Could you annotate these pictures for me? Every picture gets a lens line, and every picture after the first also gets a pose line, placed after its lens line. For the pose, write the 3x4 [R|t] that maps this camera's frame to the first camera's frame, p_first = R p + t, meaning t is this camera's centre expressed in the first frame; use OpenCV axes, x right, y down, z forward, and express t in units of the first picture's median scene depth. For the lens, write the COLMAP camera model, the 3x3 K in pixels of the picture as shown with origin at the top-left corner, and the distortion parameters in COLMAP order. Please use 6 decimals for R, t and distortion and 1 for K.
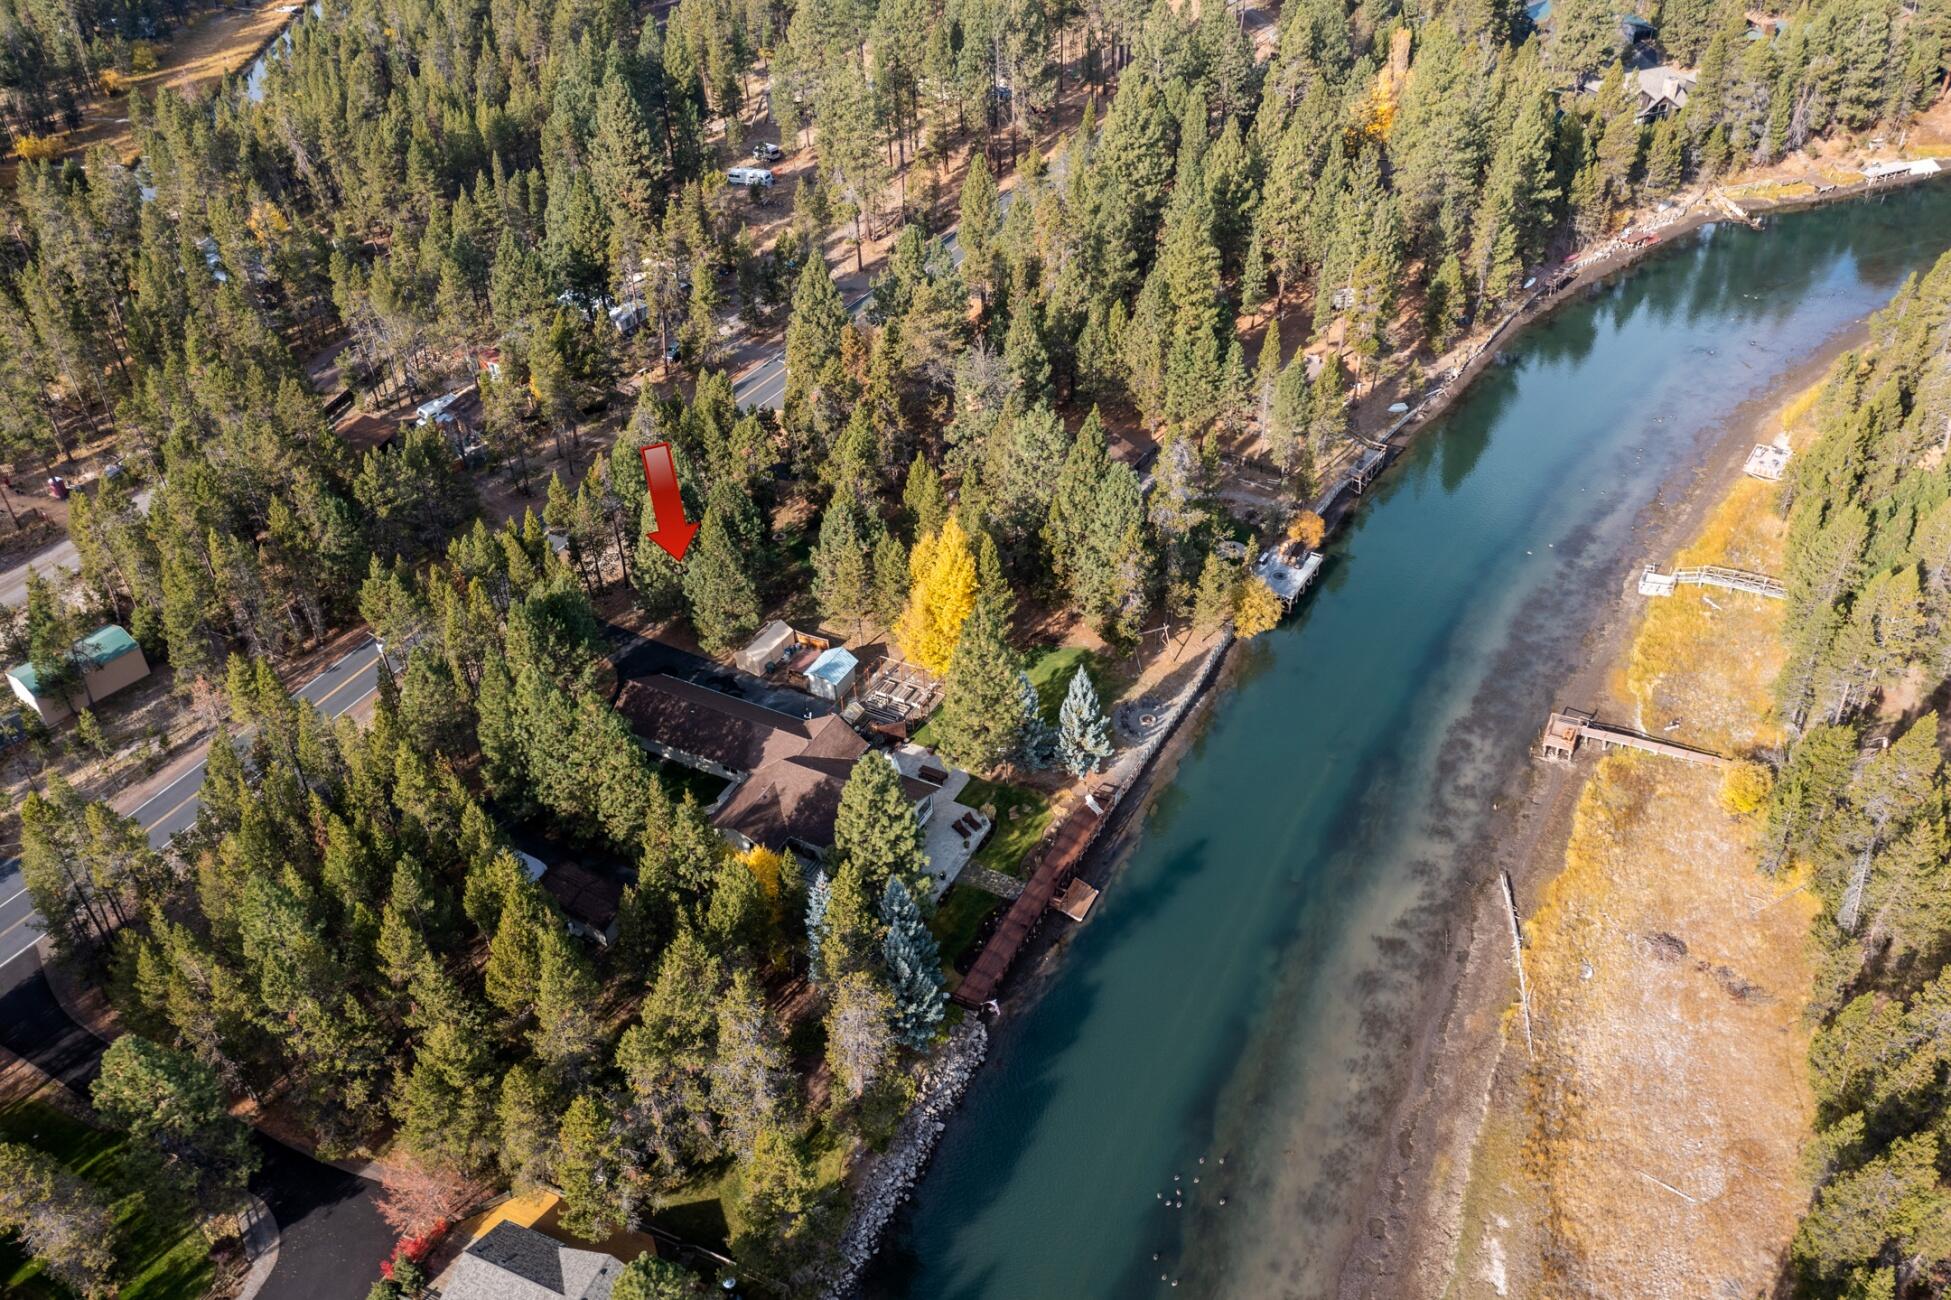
lens RADIAL K [[1609.6, 0, 968.7], [0, 1609.6, 678.2], [0, 0, 1]] dist [-0.008175, 0.003696]
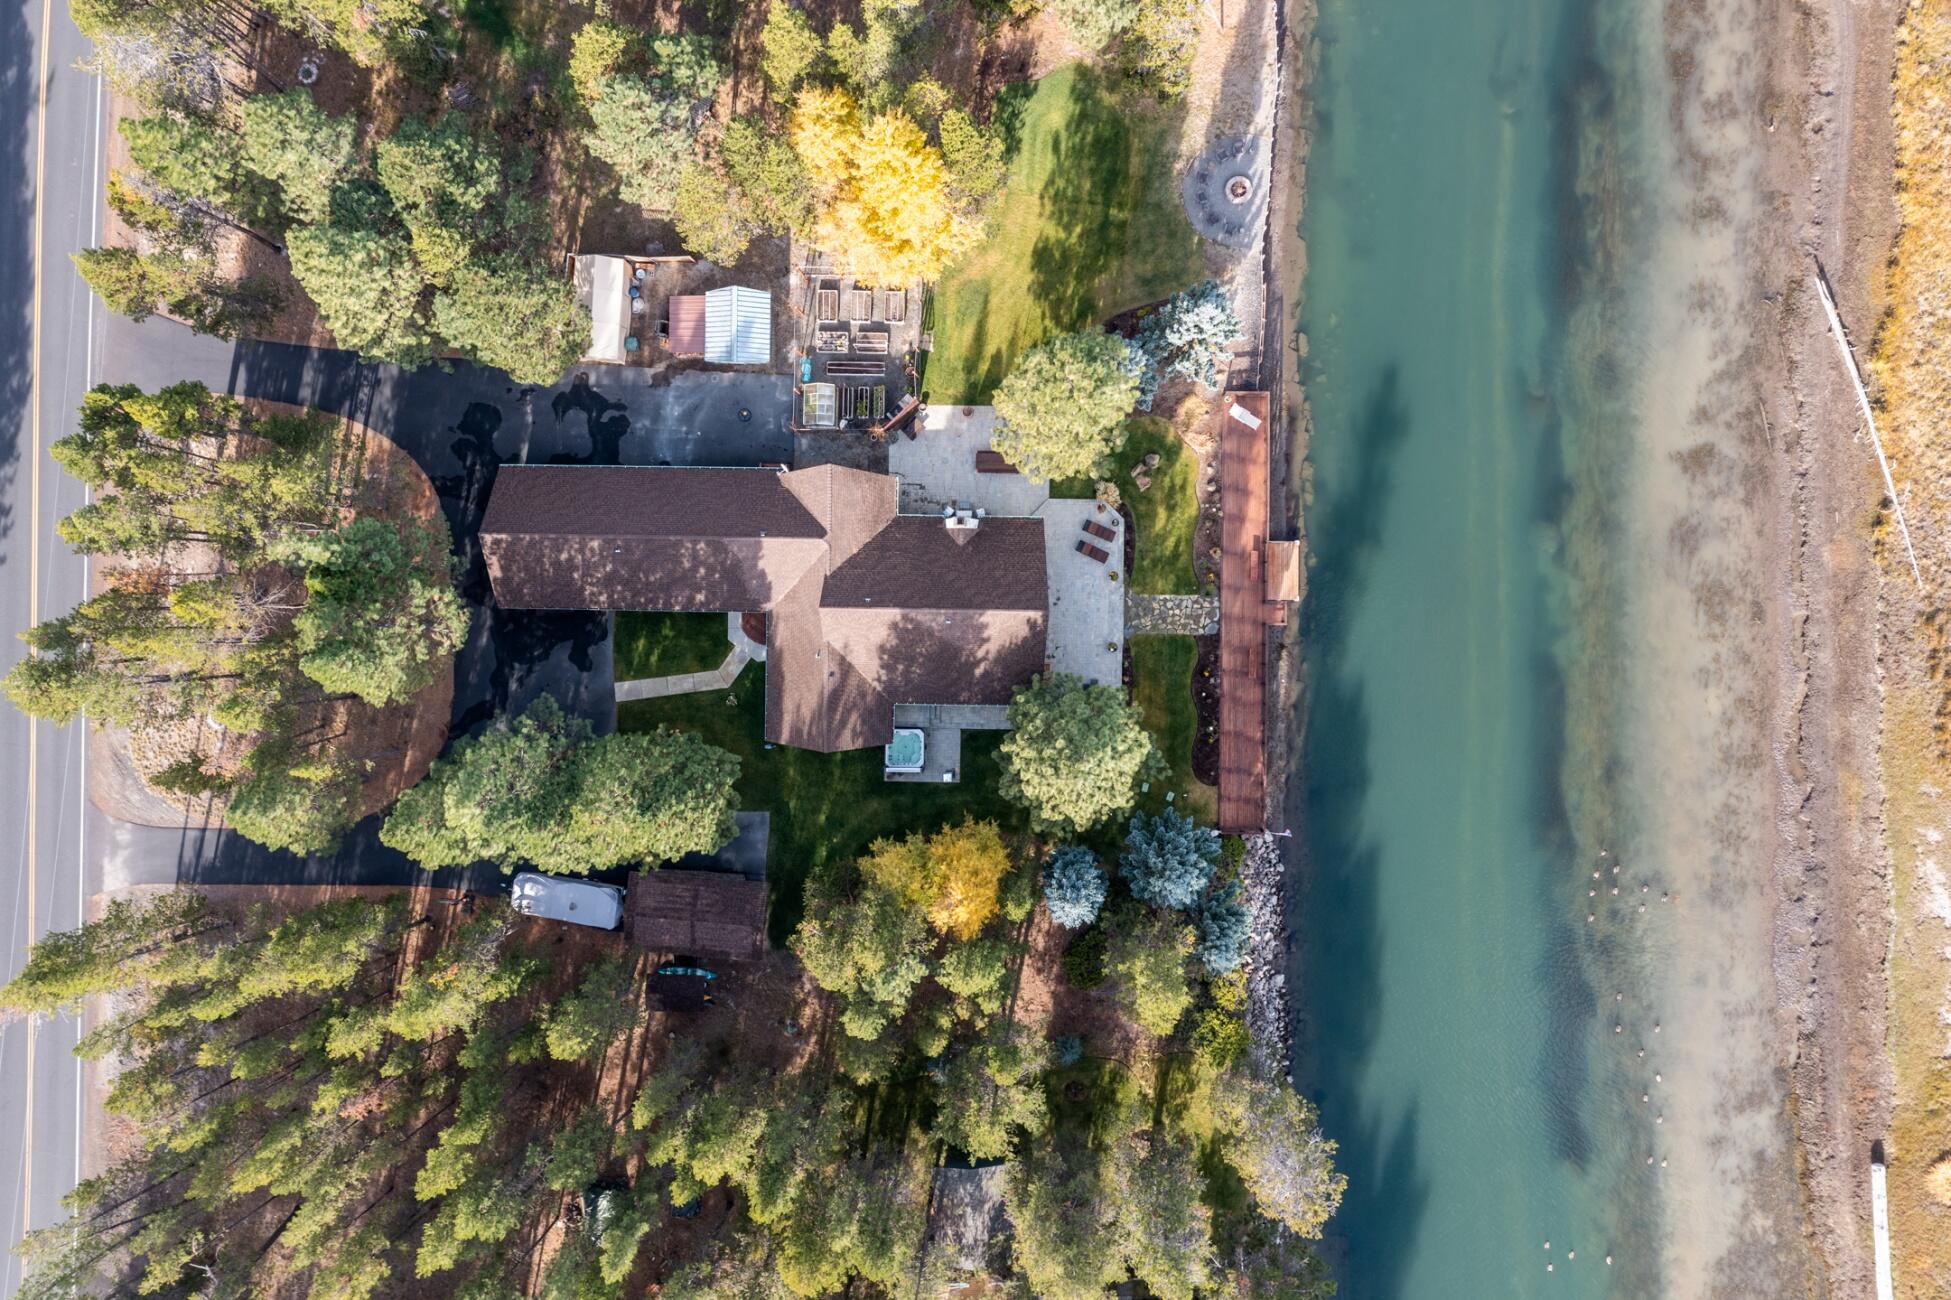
lens RADIAL K [[1609.6, 0, 968.7], [0, 1609.6, 678.2], [0, 0, 1]] dist [-0.008175, 0.003696]
pose [[0.889595, -0.456031, -0.025630, -0.061511], [0.294260, 0.529299, 0.795772, -0.463417], [-0.349331, -0.715457, 0.605053, 0.593156]]
